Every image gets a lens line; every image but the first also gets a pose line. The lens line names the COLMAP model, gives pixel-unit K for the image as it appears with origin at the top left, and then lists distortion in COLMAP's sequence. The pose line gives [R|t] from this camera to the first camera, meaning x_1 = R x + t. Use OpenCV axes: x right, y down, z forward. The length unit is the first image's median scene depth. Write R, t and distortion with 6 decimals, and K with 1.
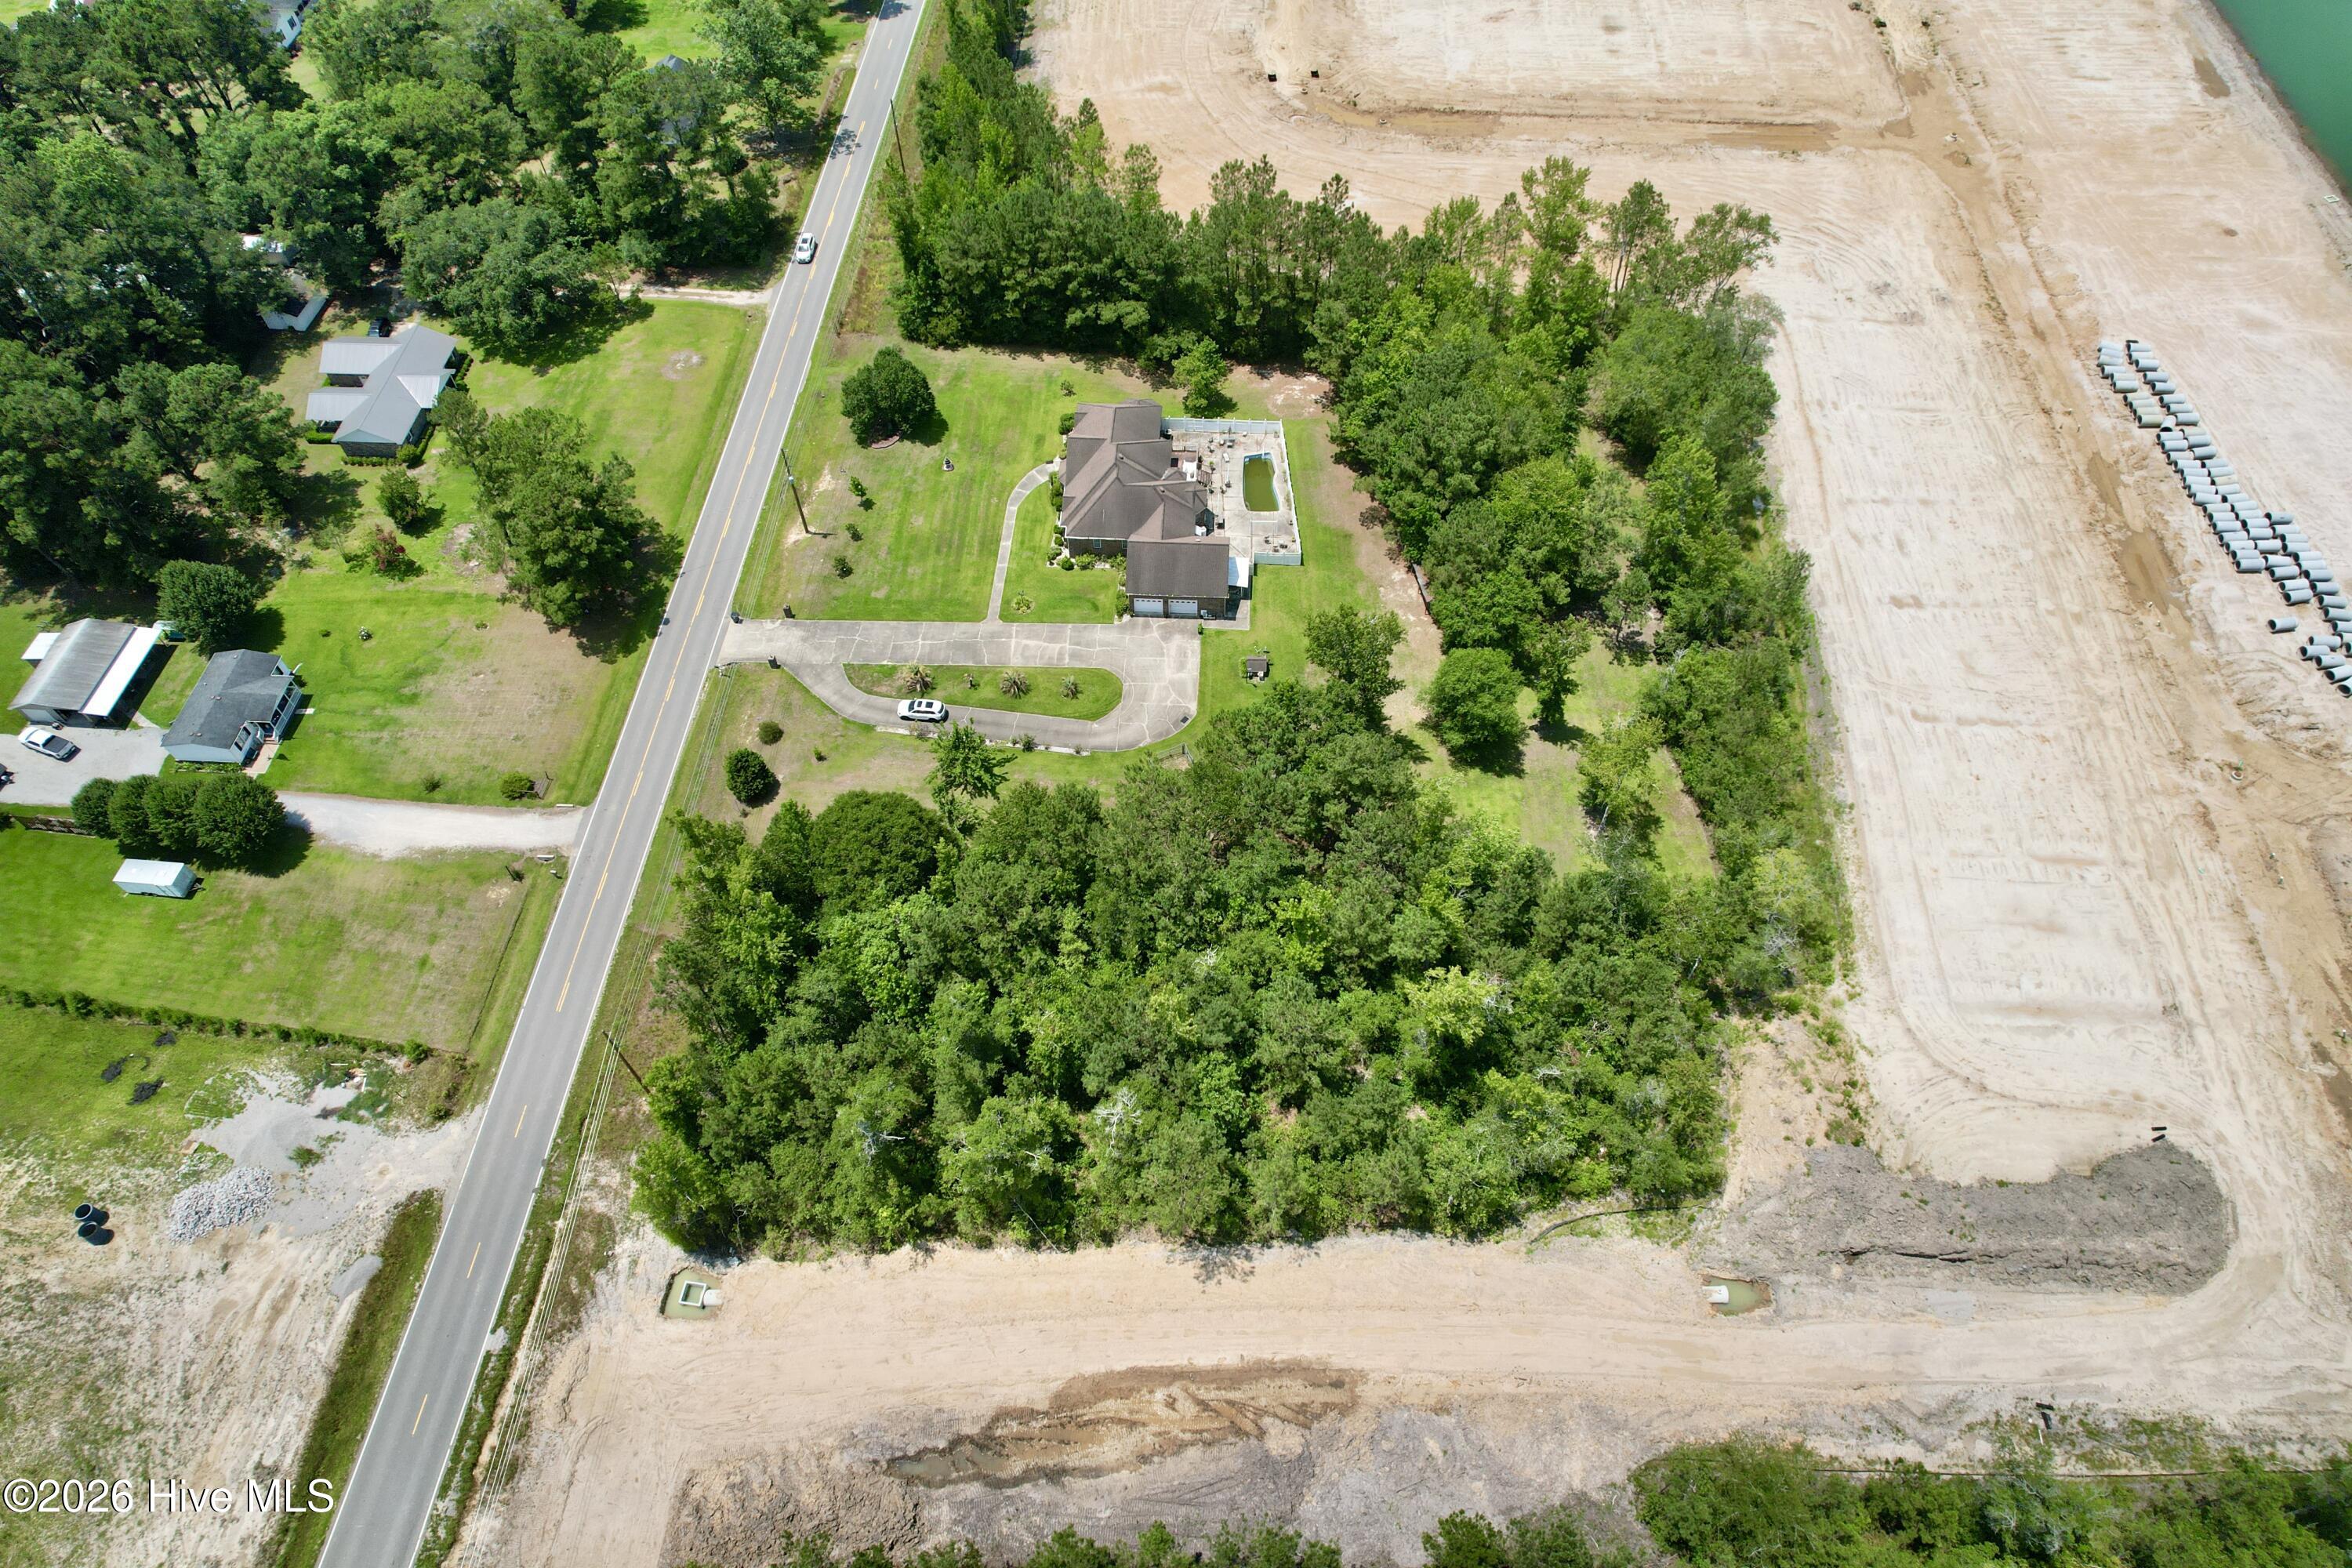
lens RADIAL K [[1497.4, 0, 1180.1], [0, 1497.4, 791.1], [0, 0, 1]] dist [-0.088062, 0.083107]
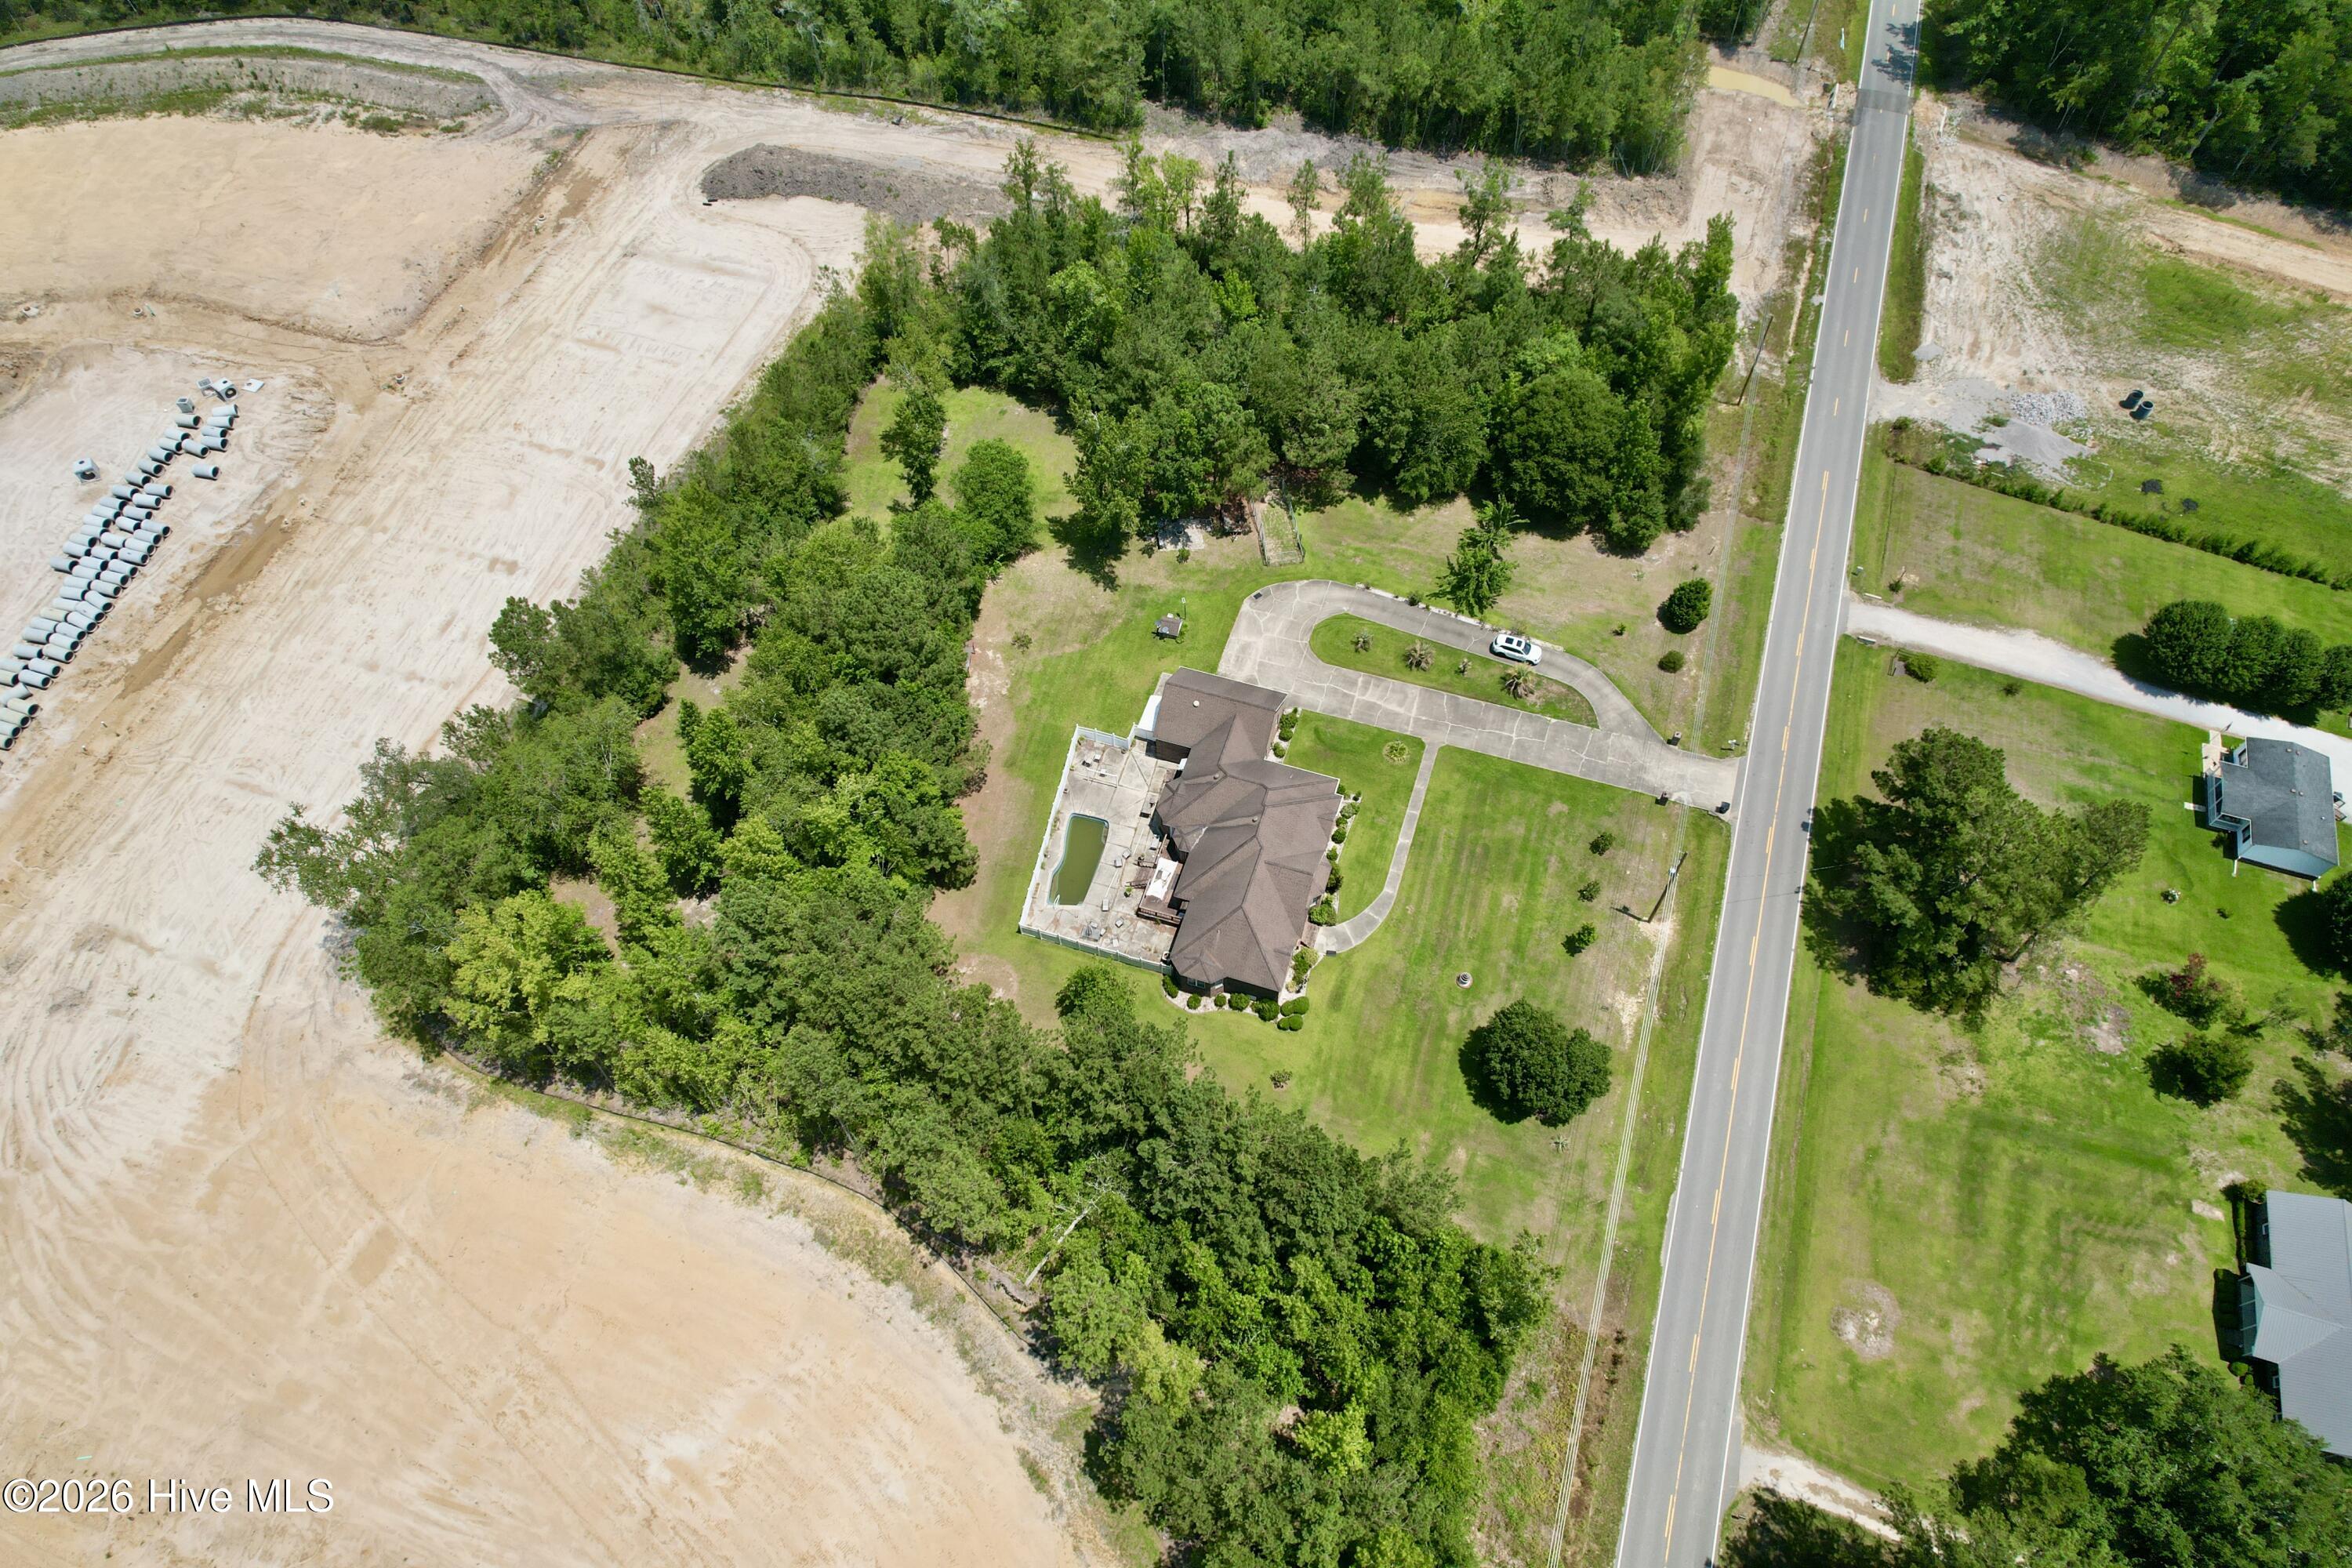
lens RADIAL K [[1497.4, 0, 1180.1], [0, 1497.4, 791.1], [0, 0, 1]] dist [-0.088062, 0.083107]
pose [[-0.965833, -0.209469, 0.152610, -0.123786], [0.221385, -0.360676, 0.906036, -0.990589], [-0.134744, 0.908865, 0.394726, 0.704057]]
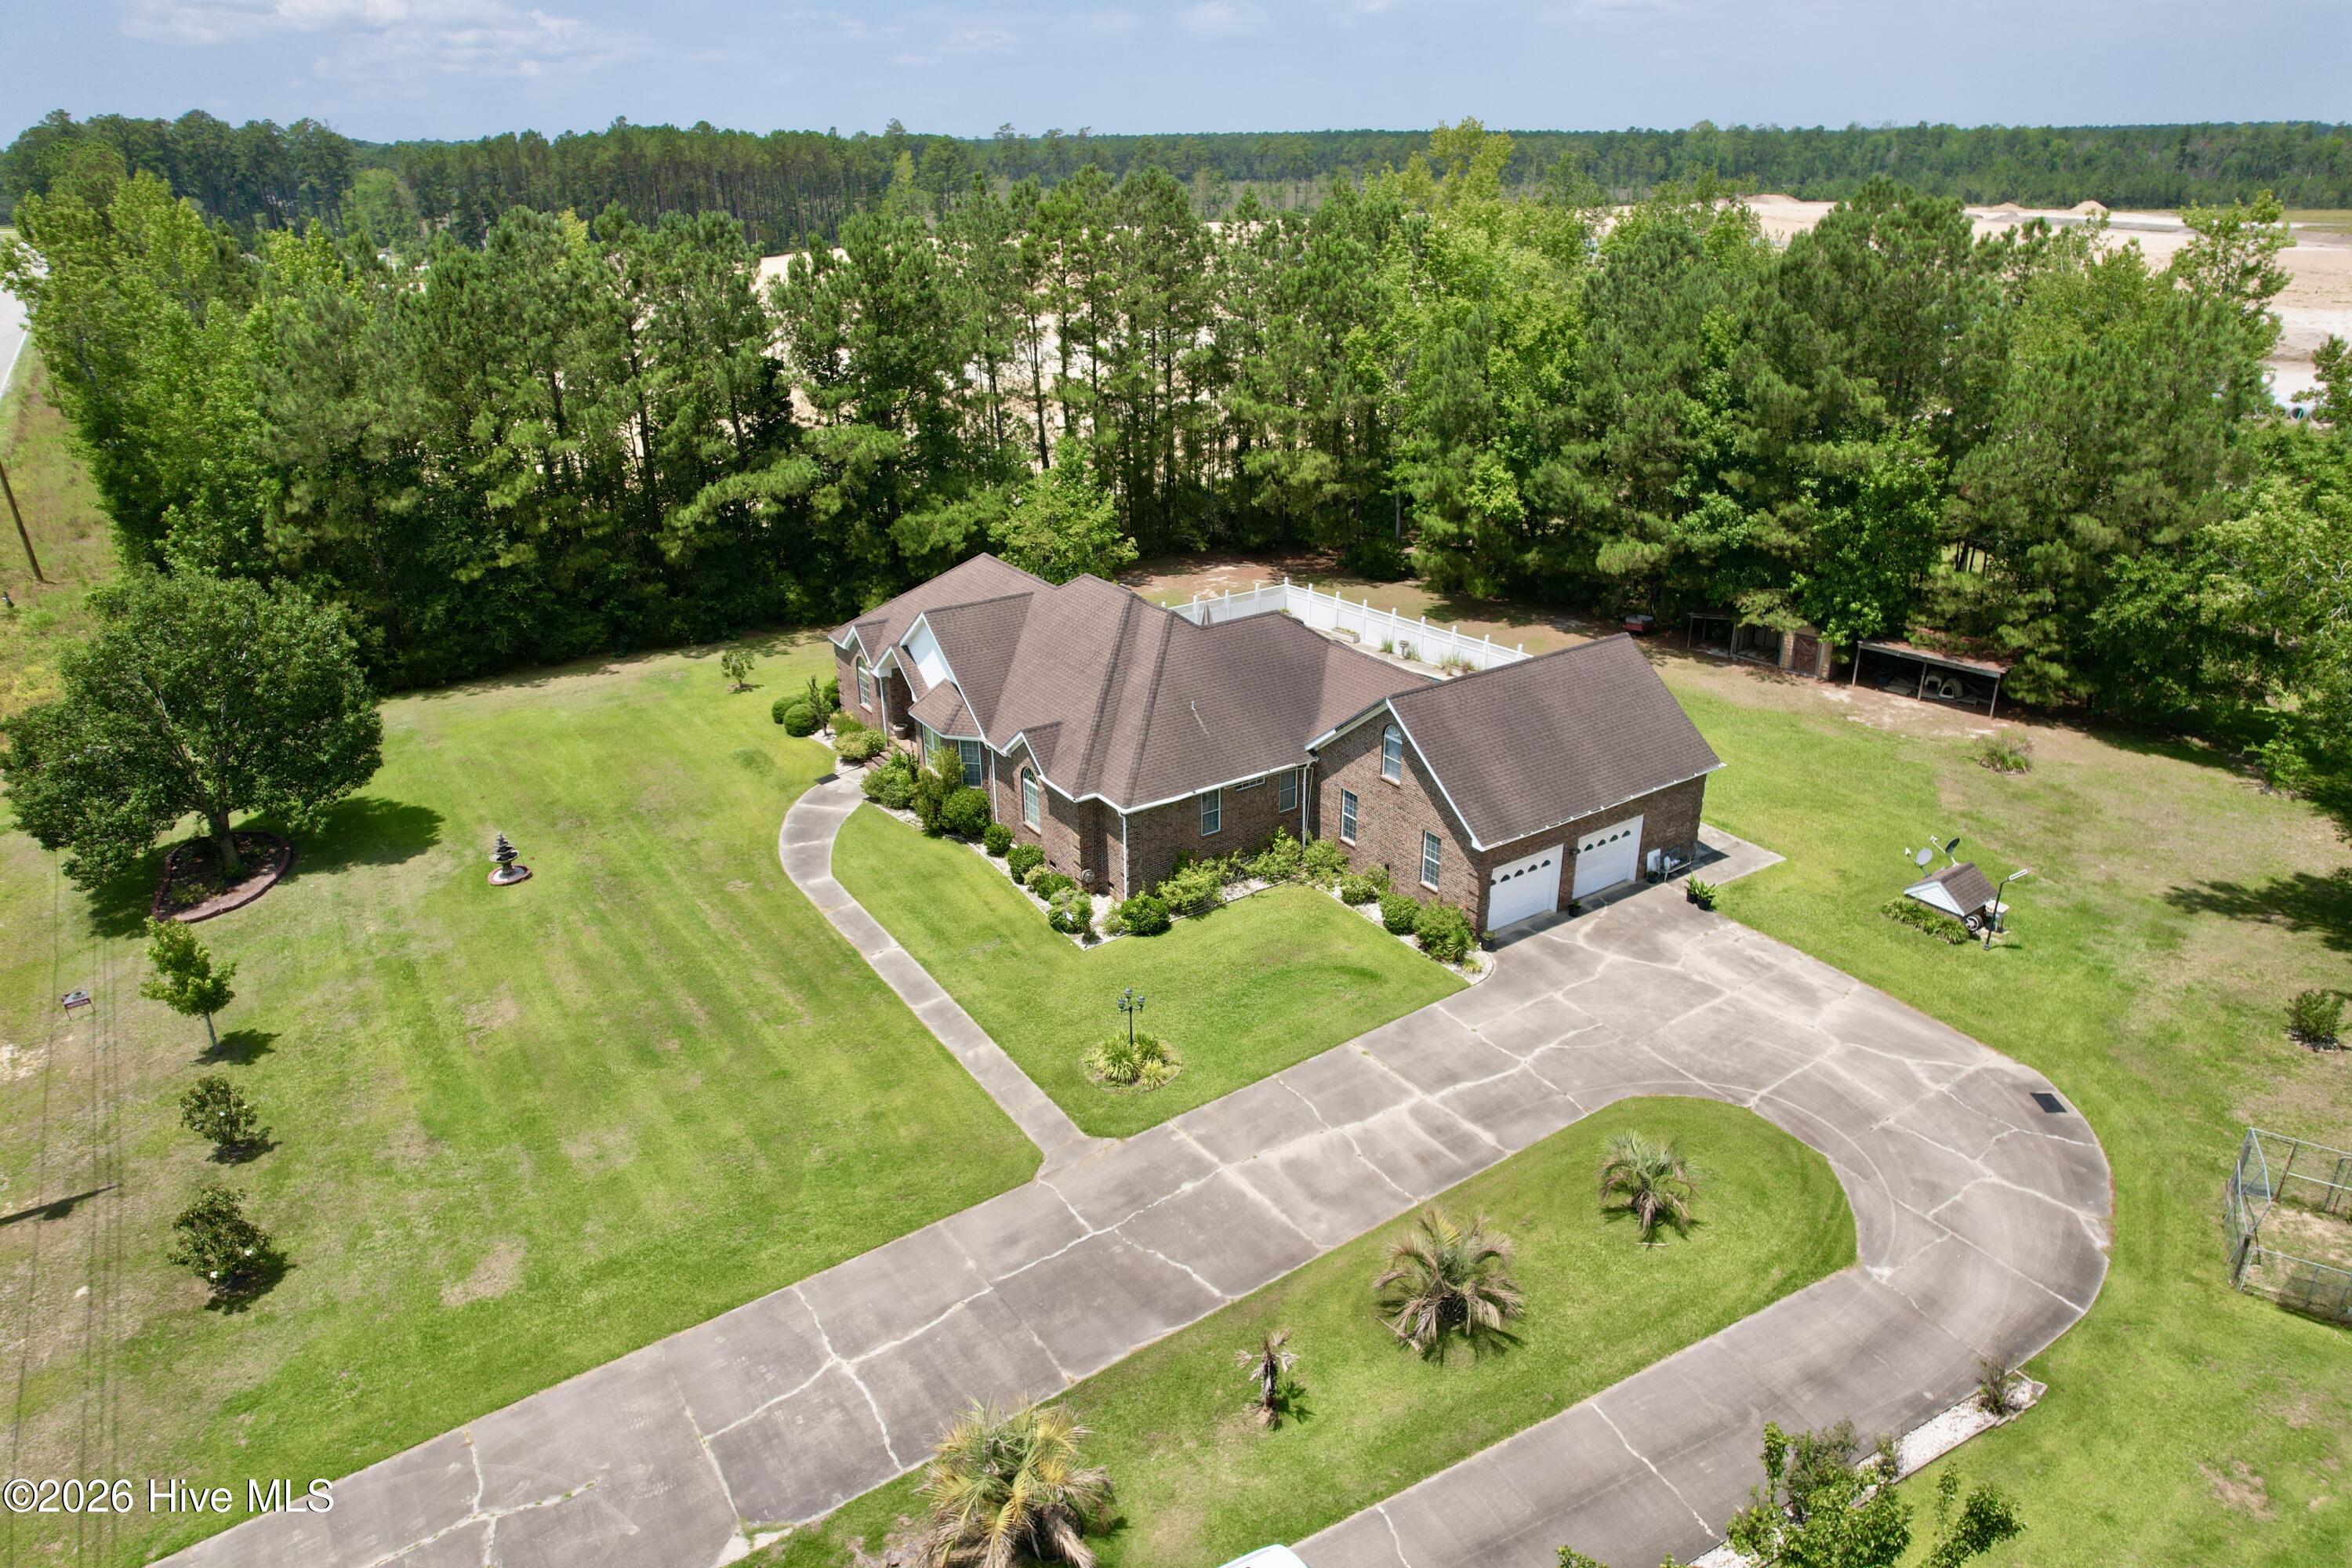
lens RADIAL K [[1520.5, 0, 1183.4], [0, 1520.5, 777.3], [0, 0, 1]] dist [-0.091088, 0.091211]
pose [[0.798443, -0.239538, 0.552367, -0.228859], [0.493867, 0.785319, -0.373322, -0.066397], [-0.344360, 0.570872, 0.745333, 0.805979]]
